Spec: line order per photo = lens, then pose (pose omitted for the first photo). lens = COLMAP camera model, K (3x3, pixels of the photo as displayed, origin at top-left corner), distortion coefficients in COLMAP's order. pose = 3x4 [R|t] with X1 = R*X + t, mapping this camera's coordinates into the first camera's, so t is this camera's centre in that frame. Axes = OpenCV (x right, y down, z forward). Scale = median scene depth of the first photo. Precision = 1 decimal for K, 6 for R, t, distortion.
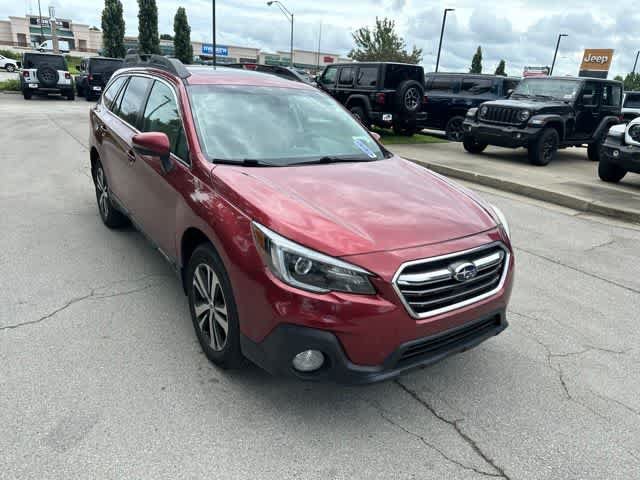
lens RADIAL K [[449.6, 0, 317.0], [0, 449.6, 240.5], [0, 0, 1]] dist [0.013157, -0.015609]
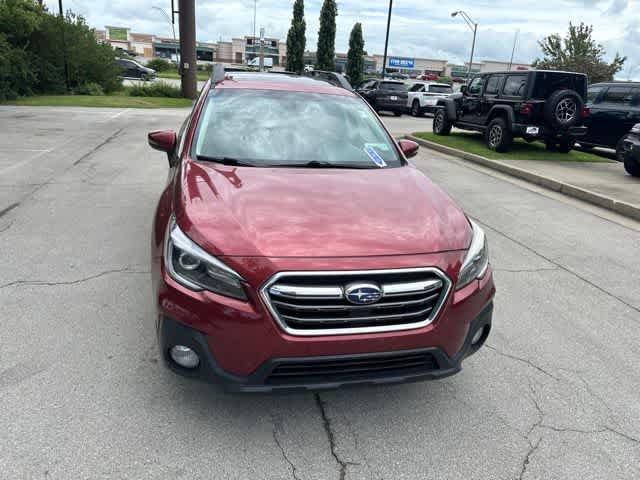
lens RADIAL K [[447.7, 0, 317.3], [0, 447.7, 234.4], [0, 0, 1]] dist [0.026812, -0.034177]
pose [[0.928479, 0.114696, -0.353231, 0.122733], [-0.127014, 0.991831, -0.011809, -0.005470], [0.348991, 0.055829, 0.935462, 0.032582]]
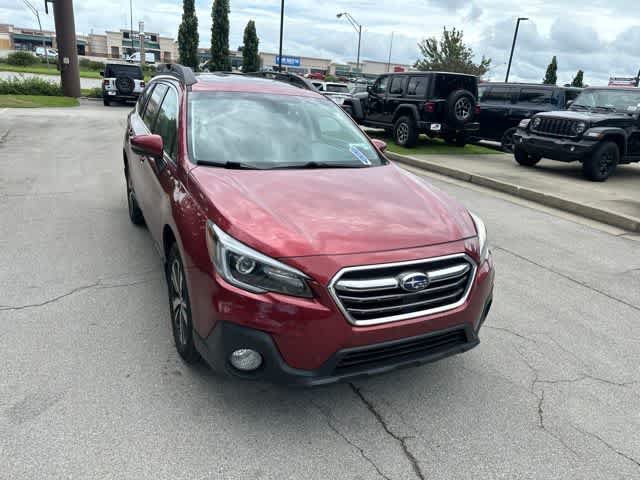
lens RADIAL K [[447.7, 0, 317.3], [0, 447.7, 234.4], [0, 0, 1]] dist [0.026812, -0.034177]
pose [[0.989483, 0.049598, -0.135884, 0.056028], [-0.053831, 0.998167, -0.027656, 0.001265], [0.134263, 0.034680, 0.990339, 0.002679]]
